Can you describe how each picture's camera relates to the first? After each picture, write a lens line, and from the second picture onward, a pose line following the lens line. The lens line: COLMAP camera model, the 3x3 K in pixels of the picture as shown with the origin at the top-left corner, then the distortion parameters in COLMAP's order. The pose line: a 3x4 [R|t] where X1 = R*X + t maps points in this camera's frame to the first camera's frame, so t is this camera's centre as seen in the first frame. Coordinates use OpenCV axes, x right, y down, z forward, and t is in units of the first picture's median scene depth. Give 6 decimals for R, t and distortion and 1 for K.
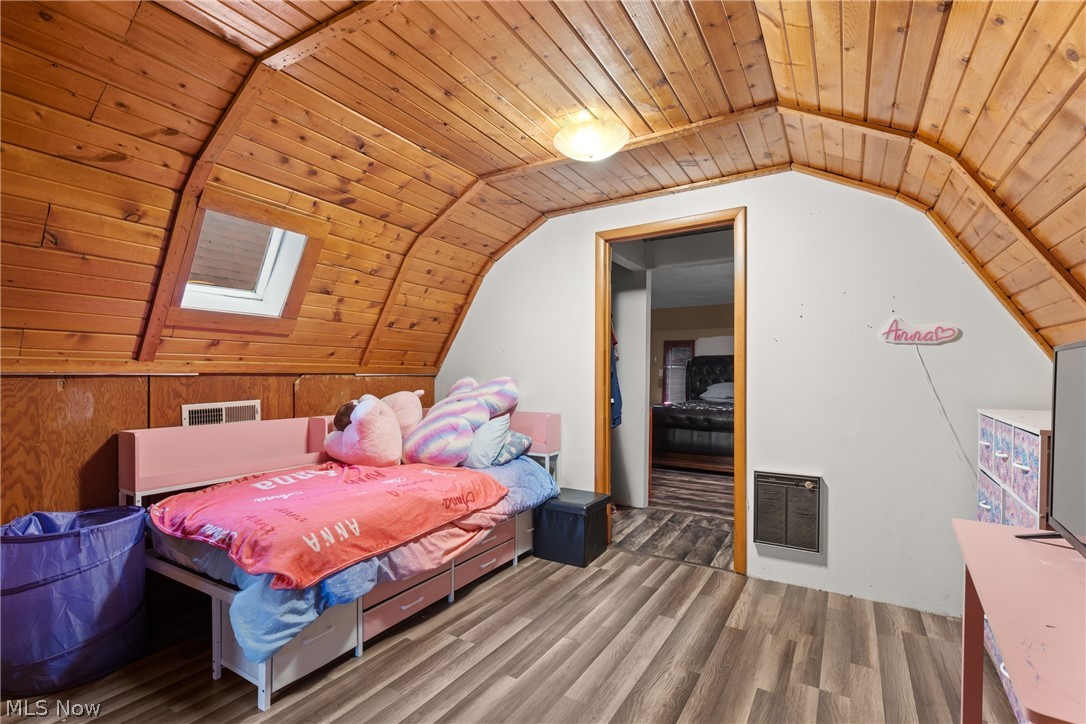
lens RADIAL K [[489.7, 0, 544.8], [0, 489.7, 370.7], [0, 0, 1]] dist [0.008925, -0.002747]
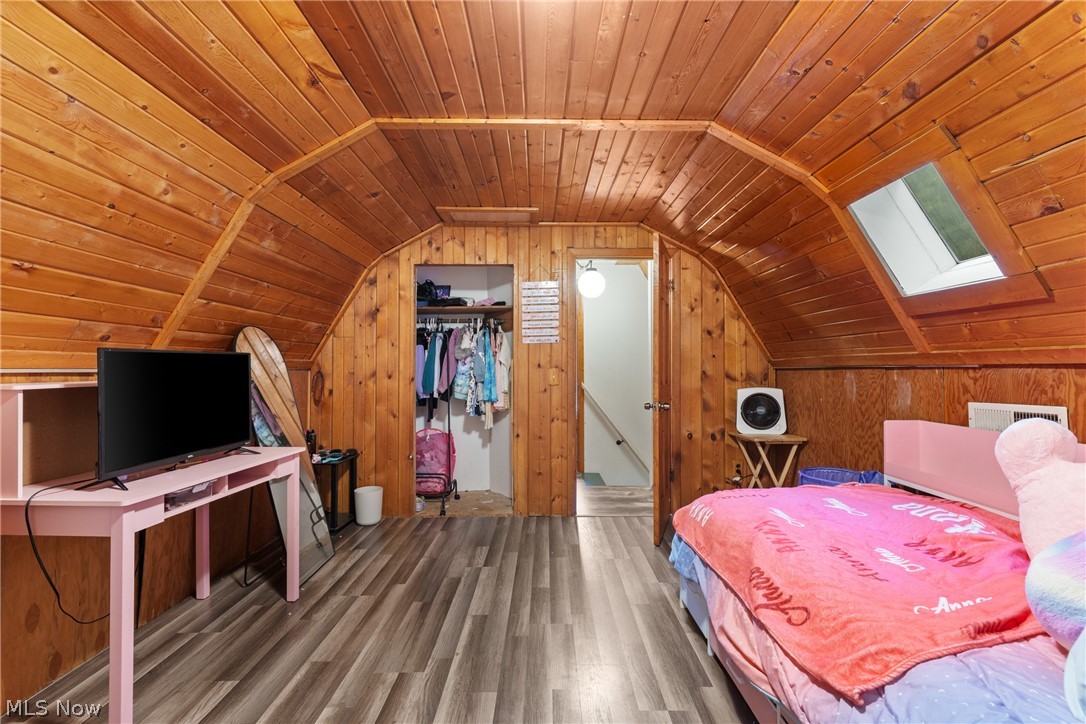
lens RADIAL K [[489.7, 0, 543.5], [0, 489.7, 365.2], [0, 0, 1]] dist [0.008925, -0.002747]
pose [[-0.849742, -0.006063, -0.527164, 0.340343], [-0.000172, 0.999937, -0.011225, 0.015703], [0.527199, -0.009448, -0.849690, 1.351558]]
